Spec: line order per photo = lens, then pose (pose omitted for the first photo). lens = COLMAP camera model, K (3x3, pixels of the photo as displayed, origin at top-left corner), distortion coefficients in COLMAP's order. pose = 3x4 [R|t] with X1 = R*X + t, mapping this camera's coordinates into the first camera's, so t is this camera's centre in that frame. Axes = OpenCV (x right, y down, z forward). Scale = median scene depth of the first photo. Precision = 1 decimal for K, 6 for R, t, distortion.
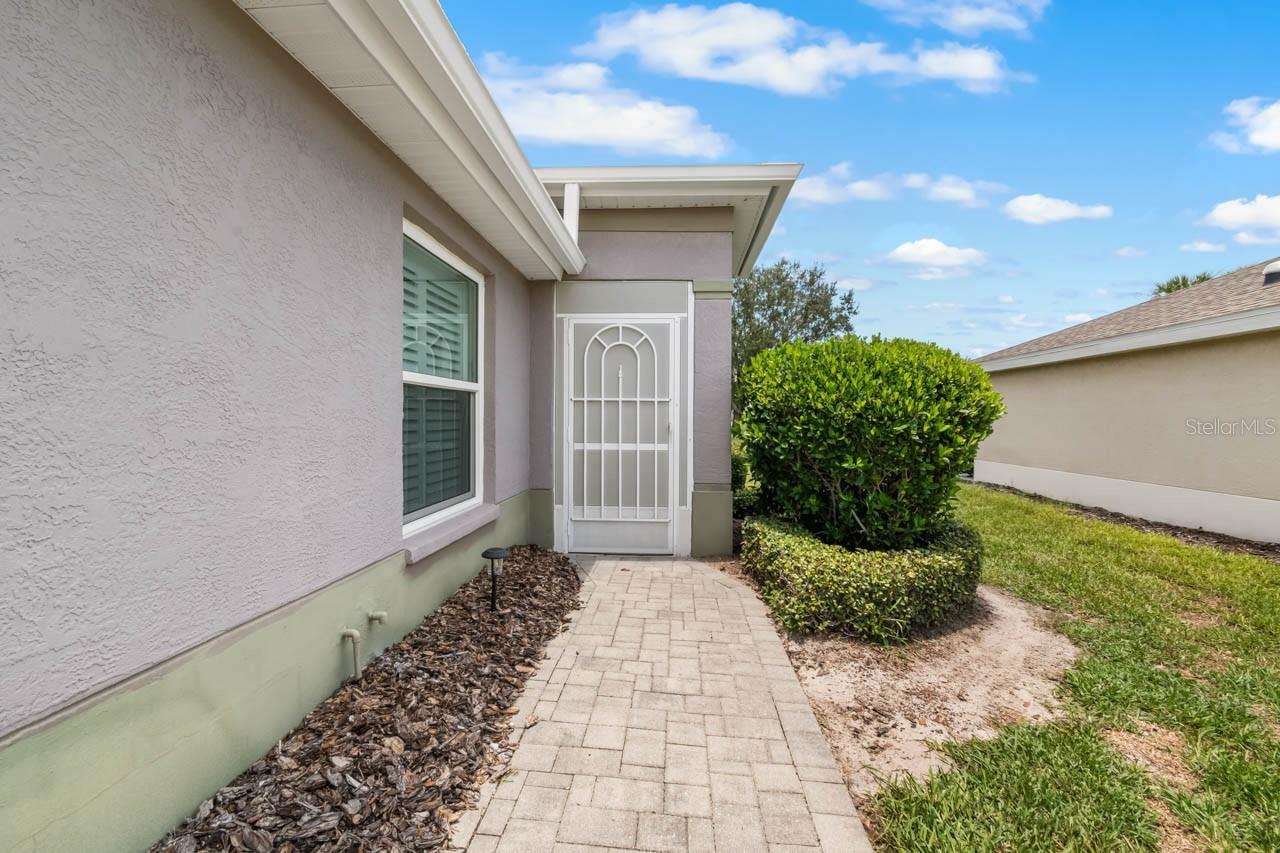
lens RADIAL K [[582.2, 0, 641.0], [0, 582.2, 416.2], [0, 0, 1]] dist [0.000619, -0.000415]
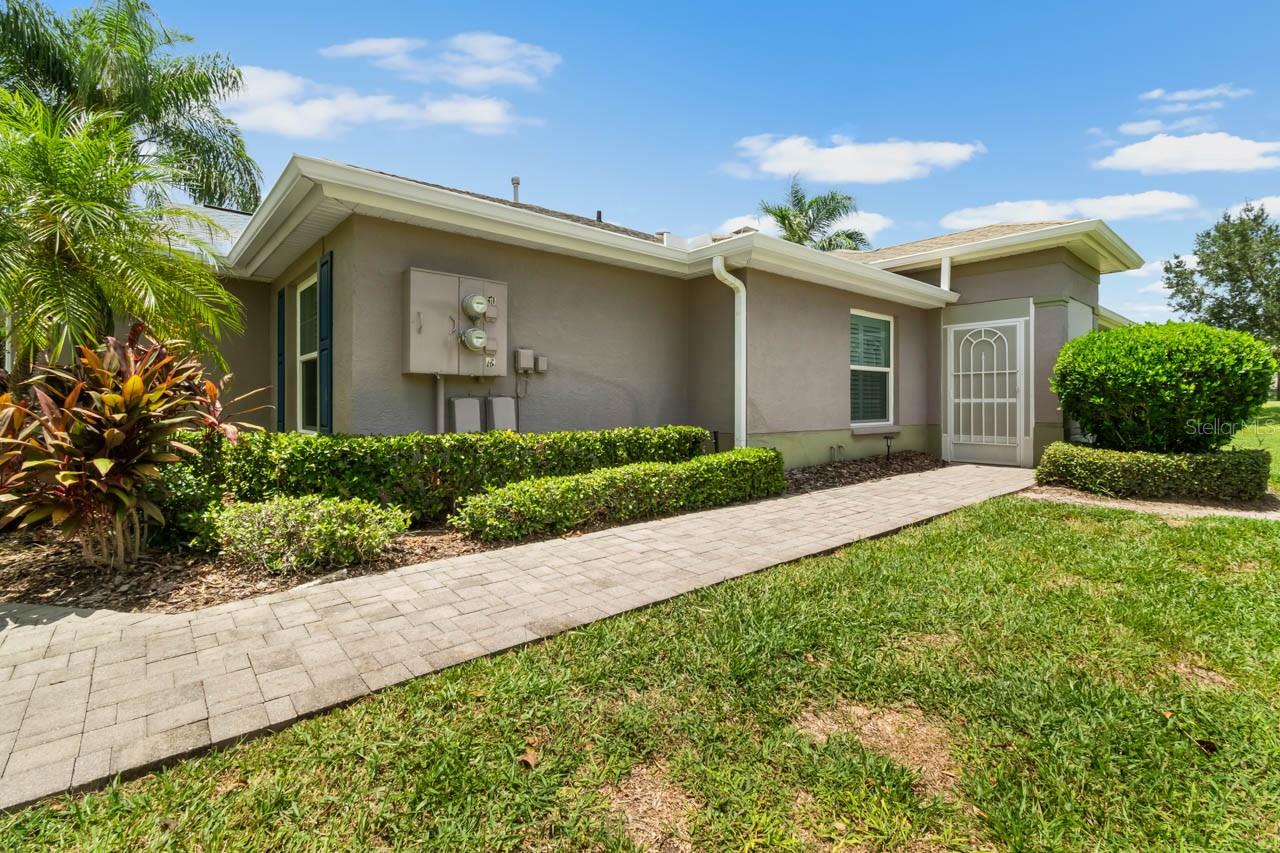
lens RADIAL K [[582.2, 0, 641.0], [0, 582.2, 416.2], [0, 0, 1]] dist [0.000619, -0.000415]
pose [[0.704425, 0.003421, -0.709770, 0.470738], [0.013160, 0.999754, 0.017879, 0.055025], [0.709656, -0.021935, 0.704207, -0.913983]]
